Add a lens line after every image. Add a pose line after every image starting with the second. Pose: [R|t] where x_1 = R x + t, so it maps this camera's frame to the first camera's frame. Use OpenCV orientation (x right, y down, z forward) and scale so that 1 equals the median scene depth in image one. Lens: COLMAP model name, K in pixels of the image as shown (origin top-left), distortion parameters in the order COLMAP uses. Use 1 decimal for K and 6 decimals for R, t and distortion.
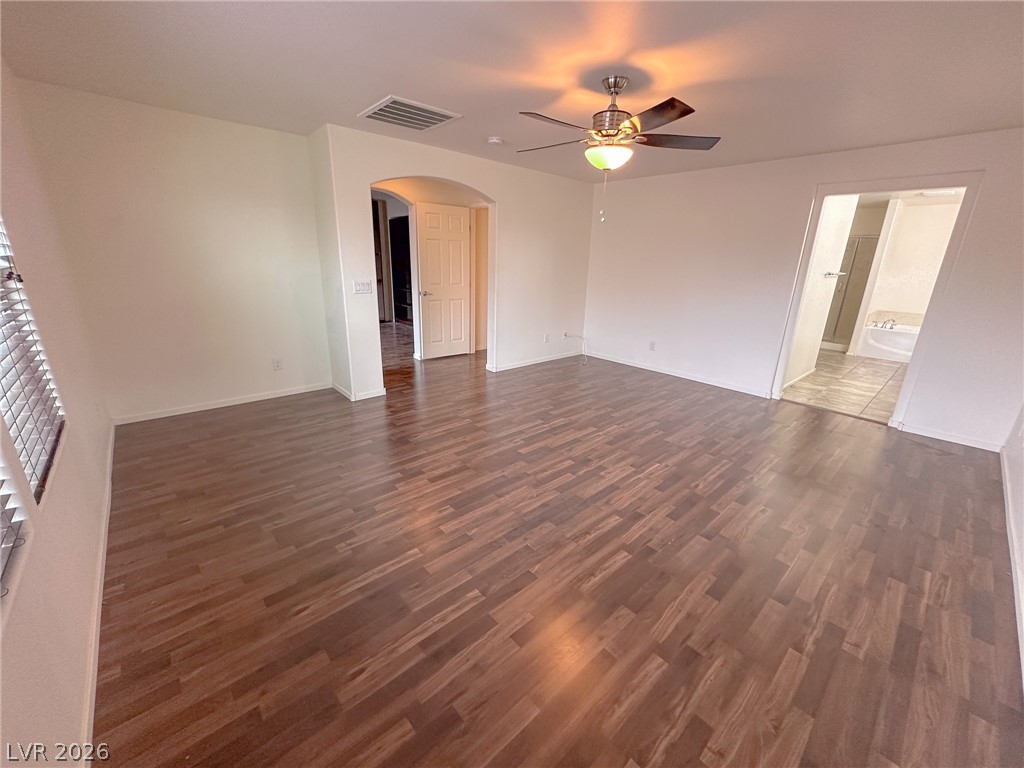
lens RADIAL K [[407.7, 0, 512.0], [0, 407.7, 384.0], [0, 0, 1]] dist [-0.005704, 0.001532]
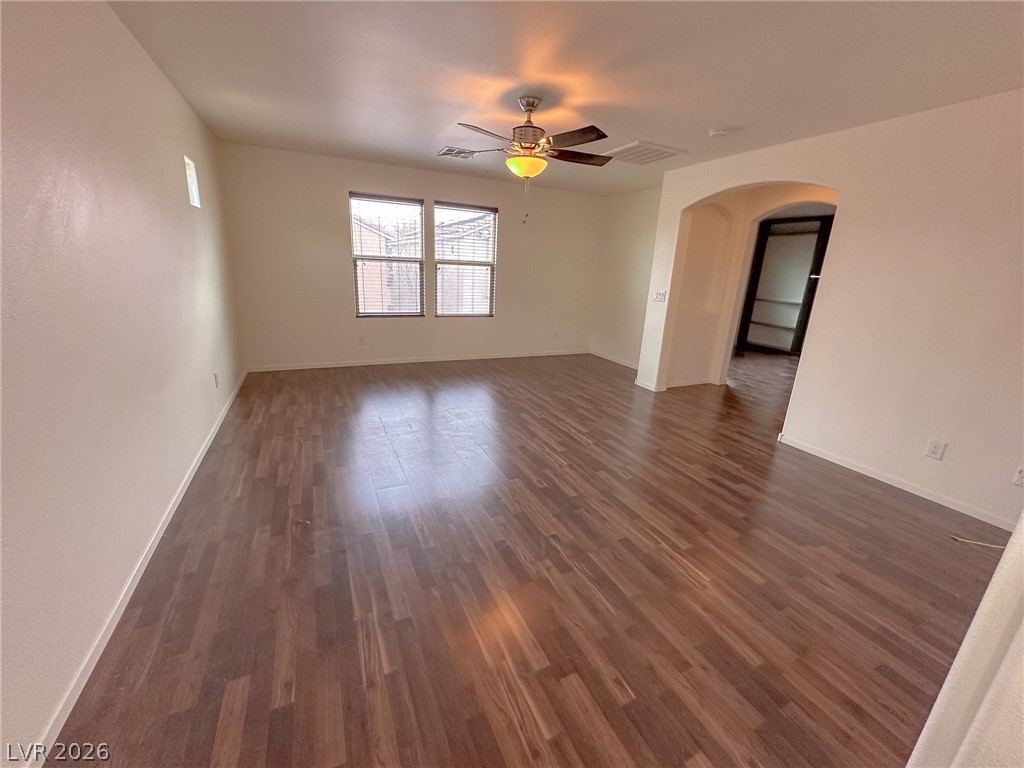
lens RADIAL K [[407.7, 0, 512.0], [0, 407.7, 384.0], [0, 0, 1]] dist [-0.005704, 0.001532]
pose [[-0.278865, 0.226882, -0.933145, 1.171799], [-0.343817, 0.883695, 0.317606, -0.299420], [0.896674, 0.409400, -0.168425, 1.138248]]
